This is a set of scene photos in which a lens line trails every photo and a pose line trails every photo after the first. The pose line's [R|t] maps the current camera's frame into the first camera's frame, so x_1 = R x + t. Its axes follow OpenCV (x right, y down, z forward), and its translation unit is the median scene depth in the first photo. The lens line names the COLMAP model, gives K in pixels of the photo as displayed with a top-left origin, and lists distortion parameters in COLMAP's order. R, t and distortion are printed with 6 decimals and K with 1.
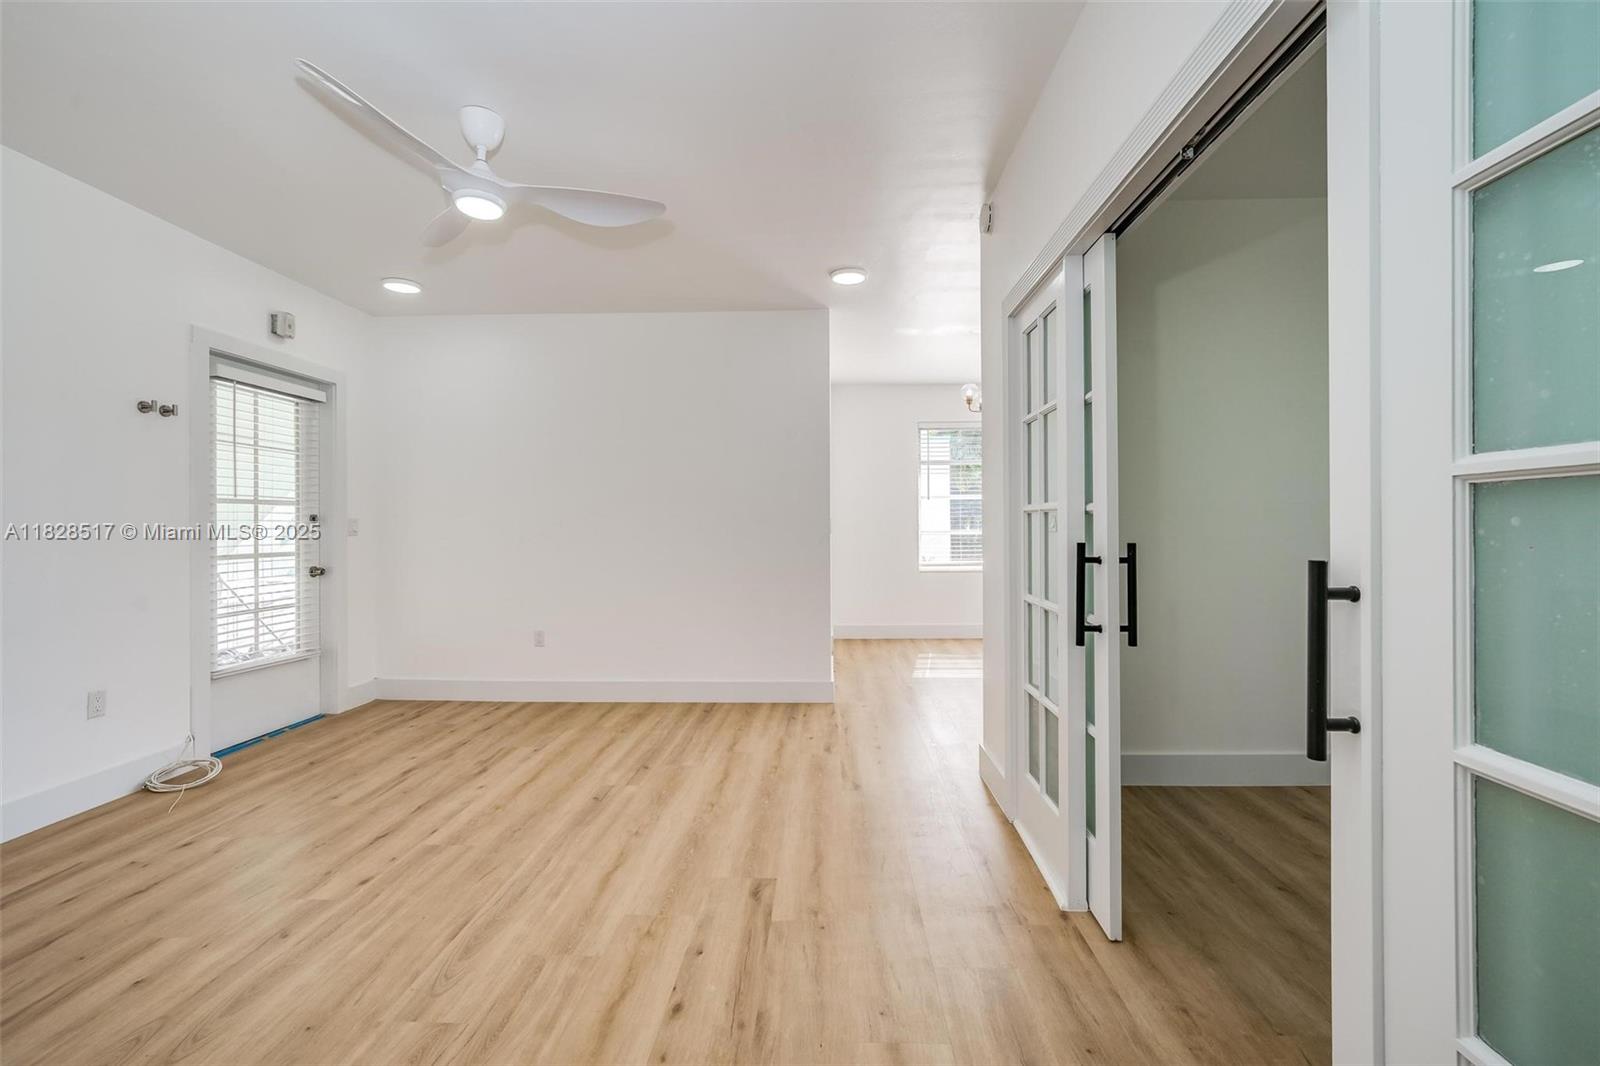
lens RADIAL K [[682.5, 0, 801.8], [0, 682.5, 528.6], [0, 0, 1]] dist [-0.000705, 0.000474]
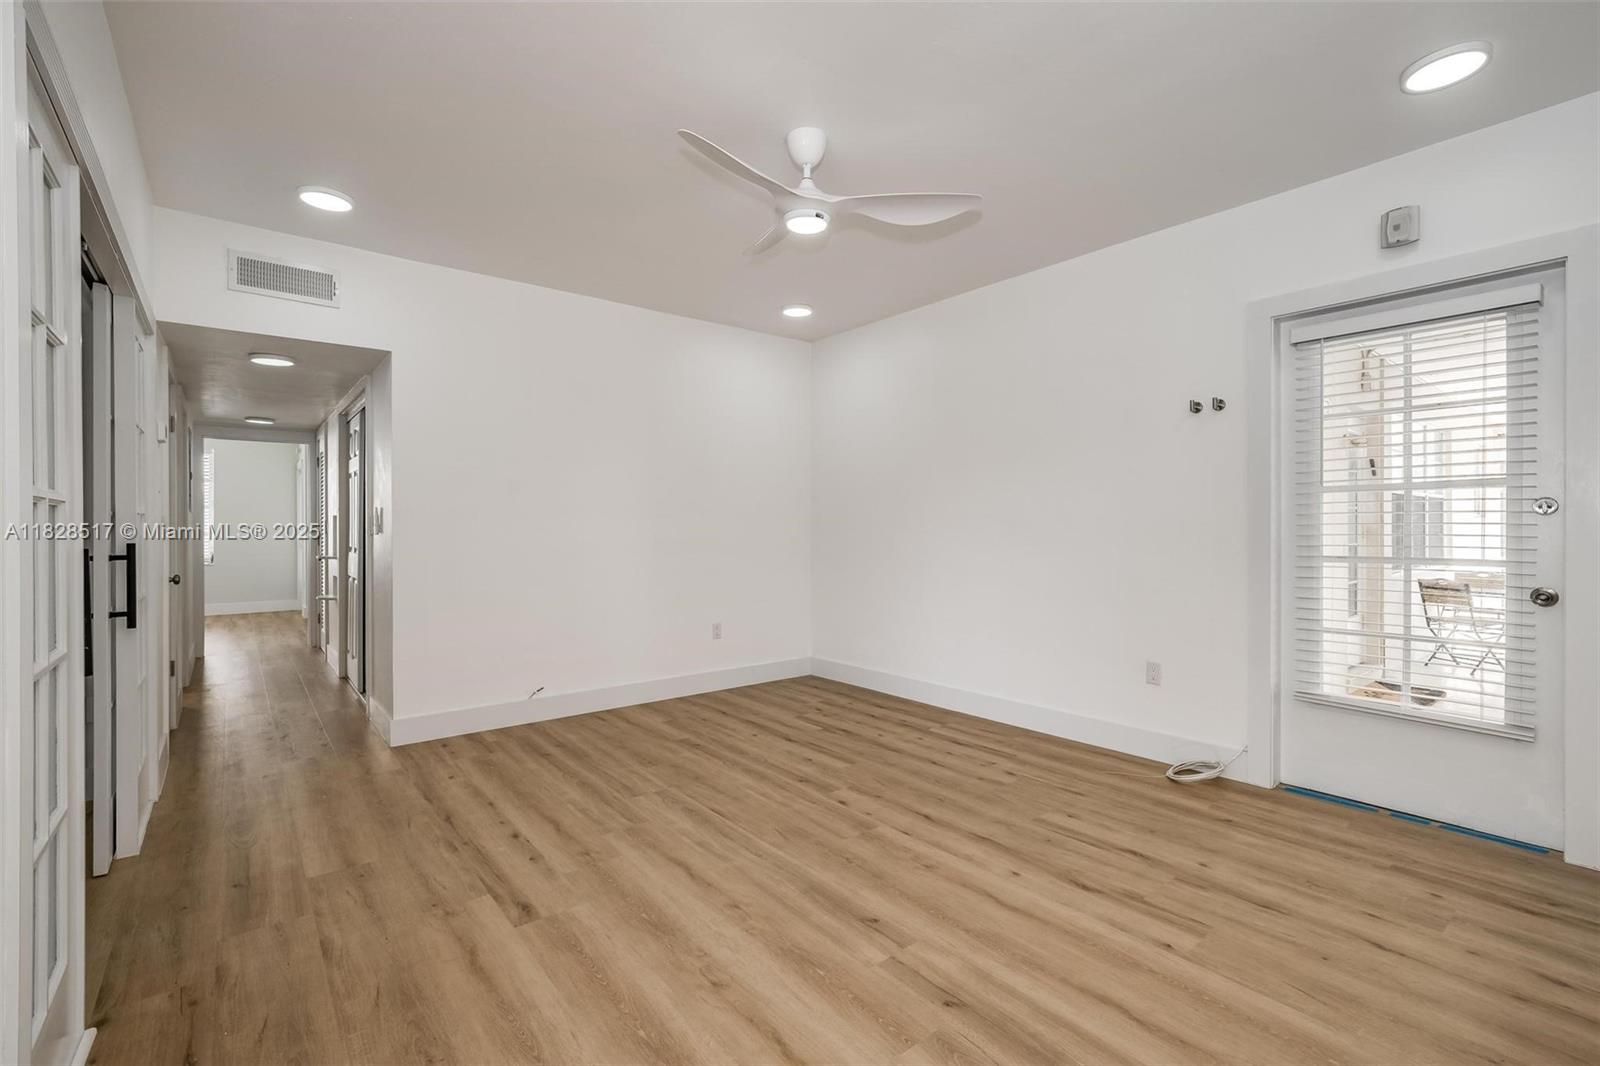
lens RADIAL K [[708.7, 0, 806.0], [0, 708.7, 532.7], [0, 0, 1]] dist [0.001278, 0.000015]
pose [[-0.748138, 0.011700, -0.663439, 0.237050], [0.004737, 0.999913, 0.012292, -0.003261], [0.663526, 0.006054, -0.748129, 1.621703]]
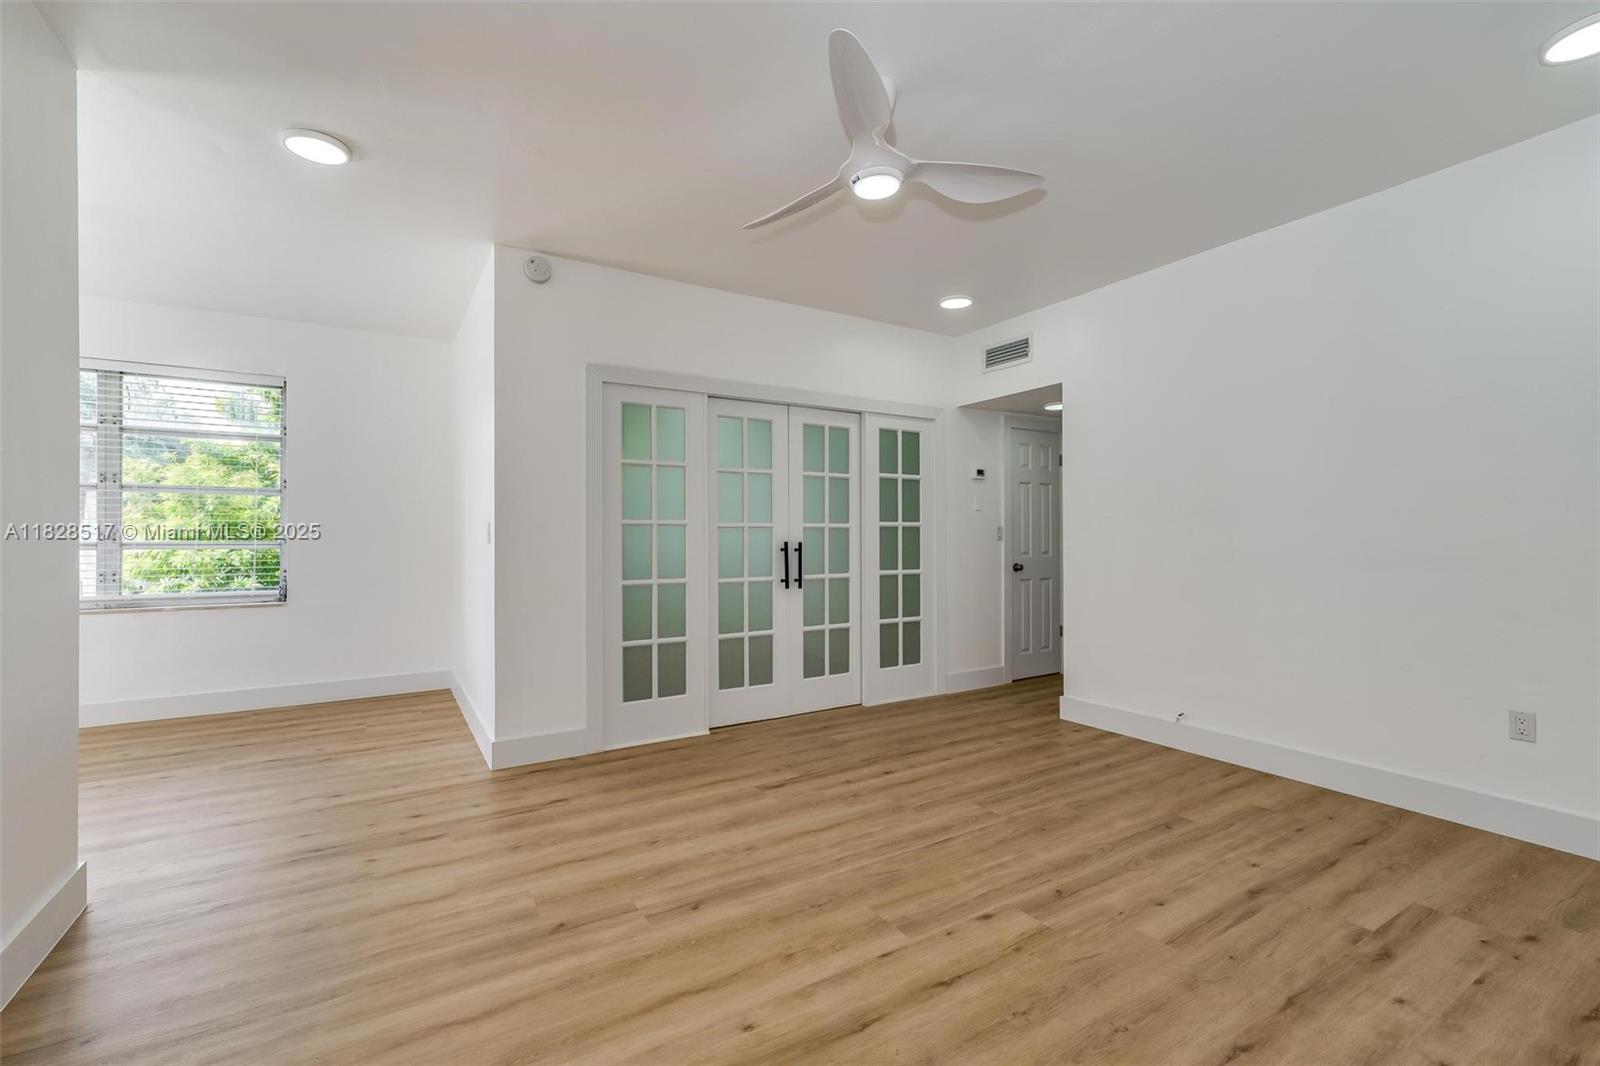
lens RADIAL K [[692.4, 0, 806.0], [0, 692.4, 530.9], [0, 0, 1]] dist [-0.000435, 0.000991]
pose [[-0.563130, 0.012920, 0.826267, -1.064907], [0.007646, 0.999916, -0.010424, 0.008017], [-0.826333, 0.000448, -0.563182, 1.435043]]
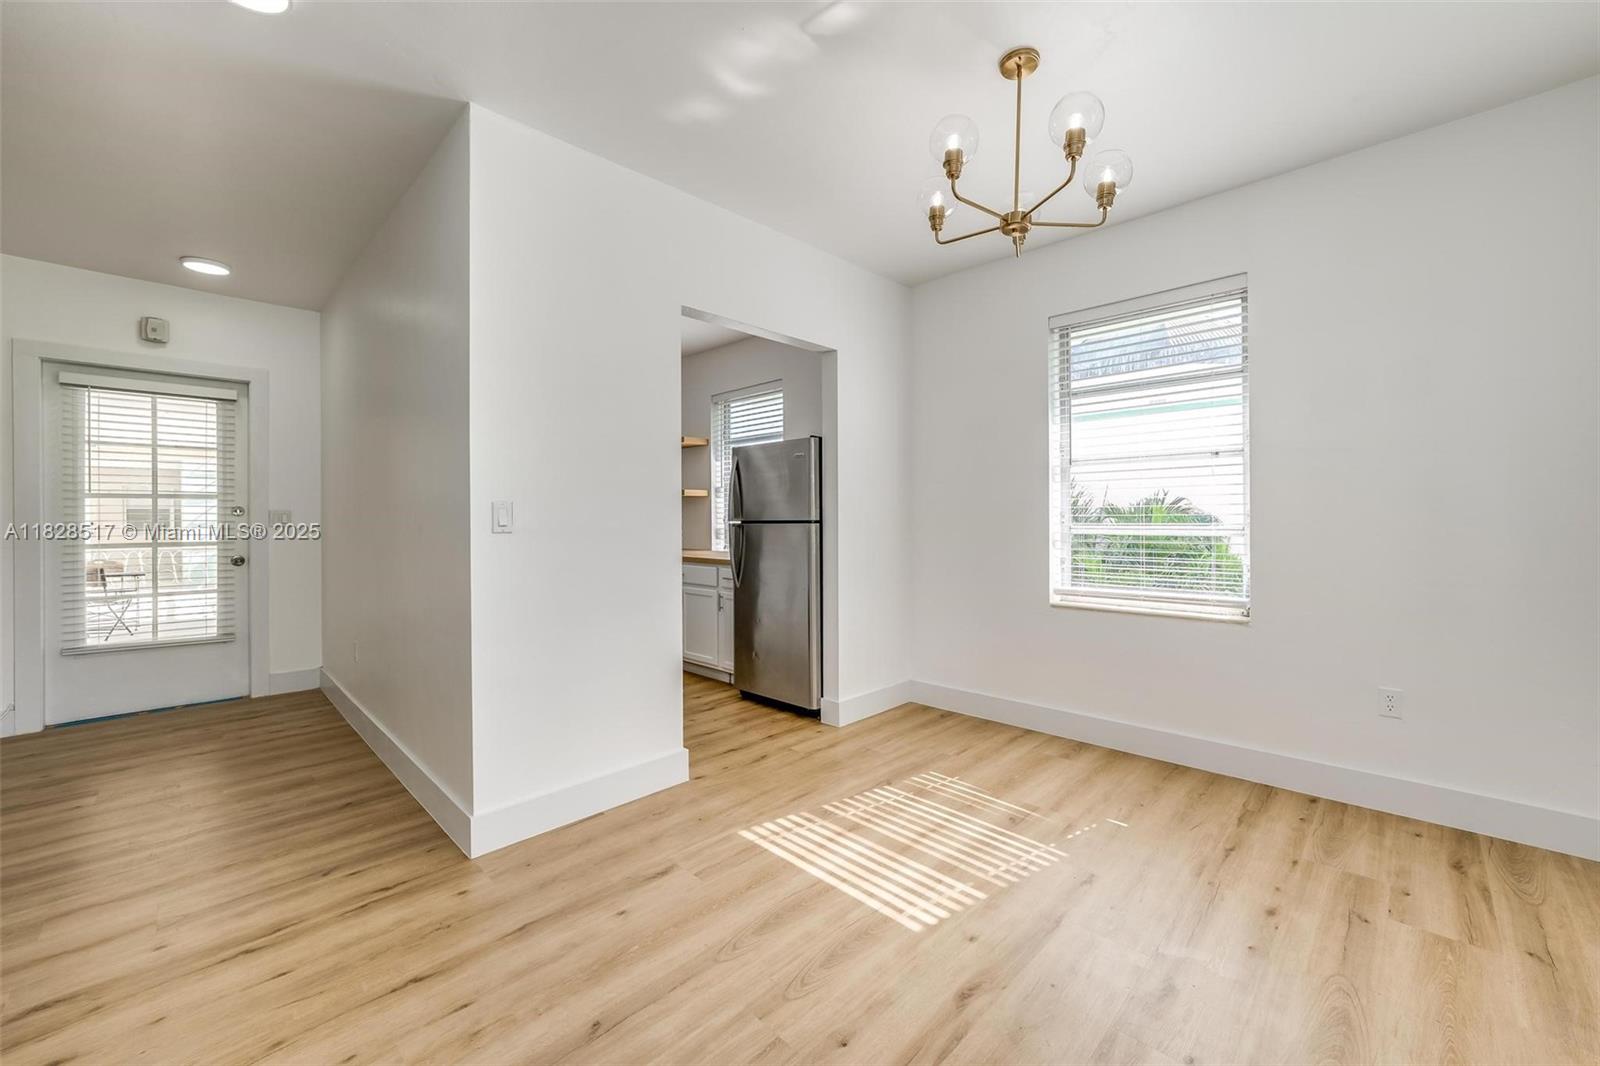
lens RADIAL K [[625.2, 0, 796.4], [0, 625.2, 521.8], [0, 0, 1]] dist [-0.008714, 0.000150]
pose [[0.738457, 0.002621, -0.674296, 0.908410], [-0.000505, 0.999994, 0.003334, -0.002465], [0.674301, -0.002121, 0.738454, 1.367383]]
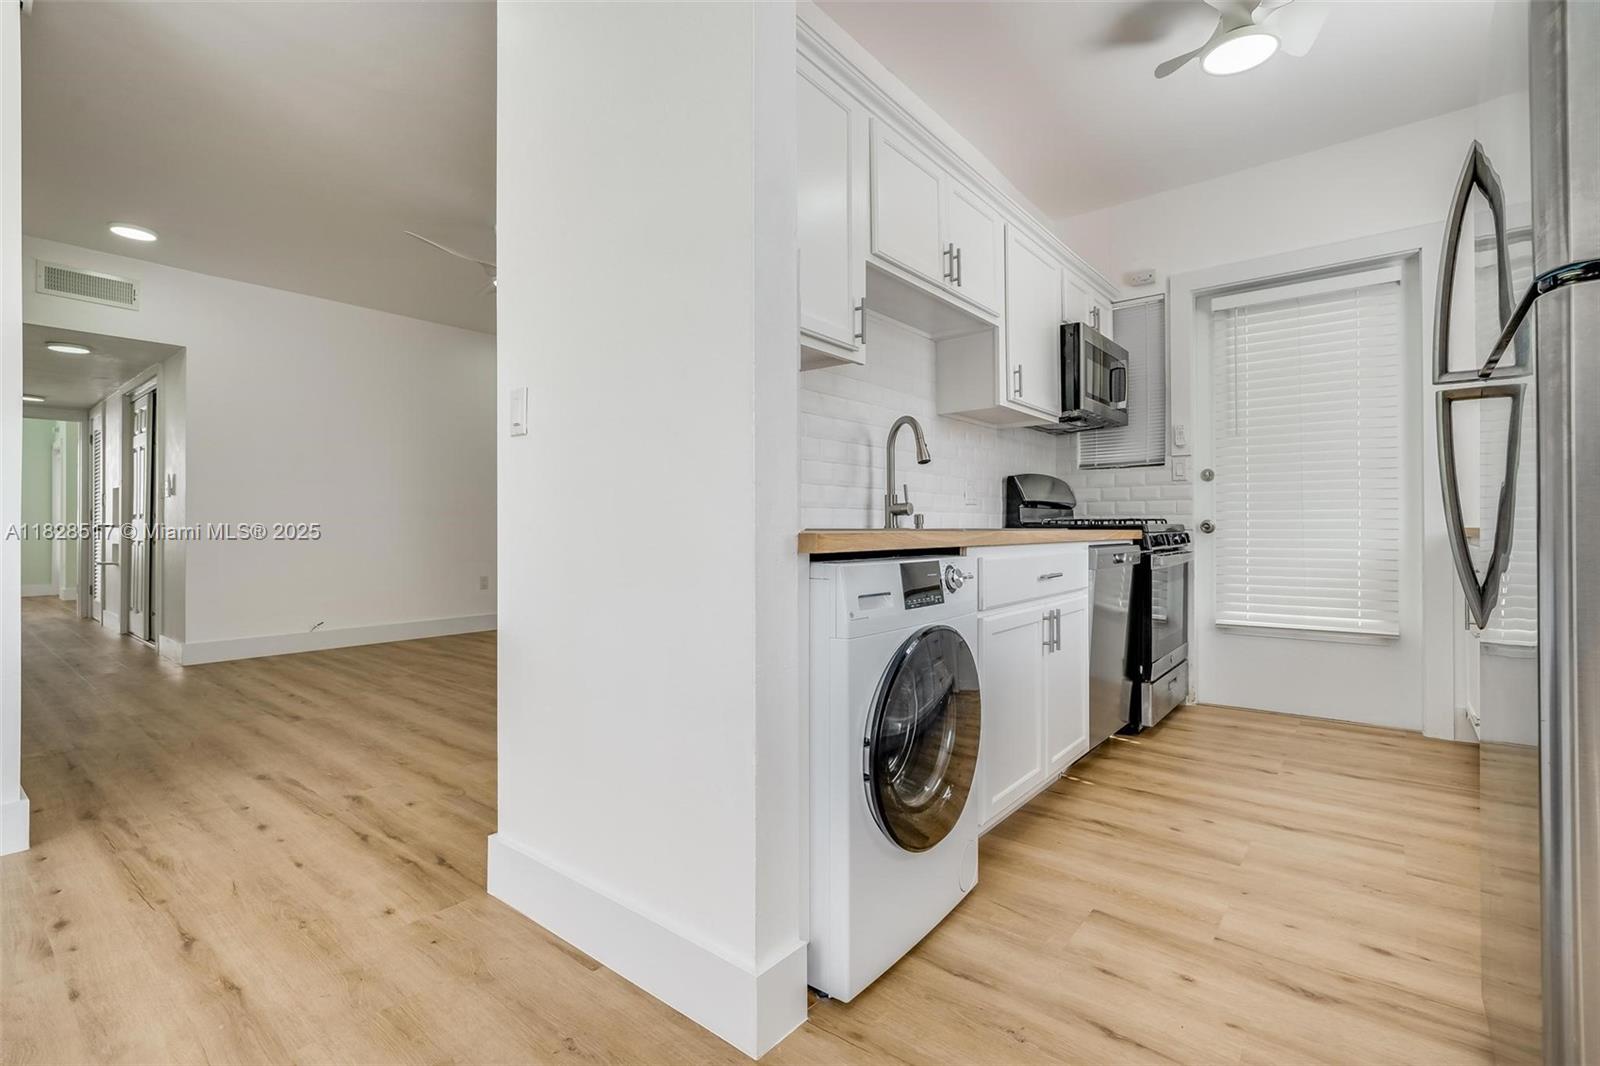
lens RADIAL K [[703.3, 0, 805.7], [0, 703.3, 522.2], [0, 0, 1]] dist [-0.003342, 0.001645]
pose [[-0.585650, -0.000615, -0.810564, 0.428768], [0.001775, 0.999996, -0.002041, 0.089273], [0.810562, -0.002635, -0.585646, 2.283259]]
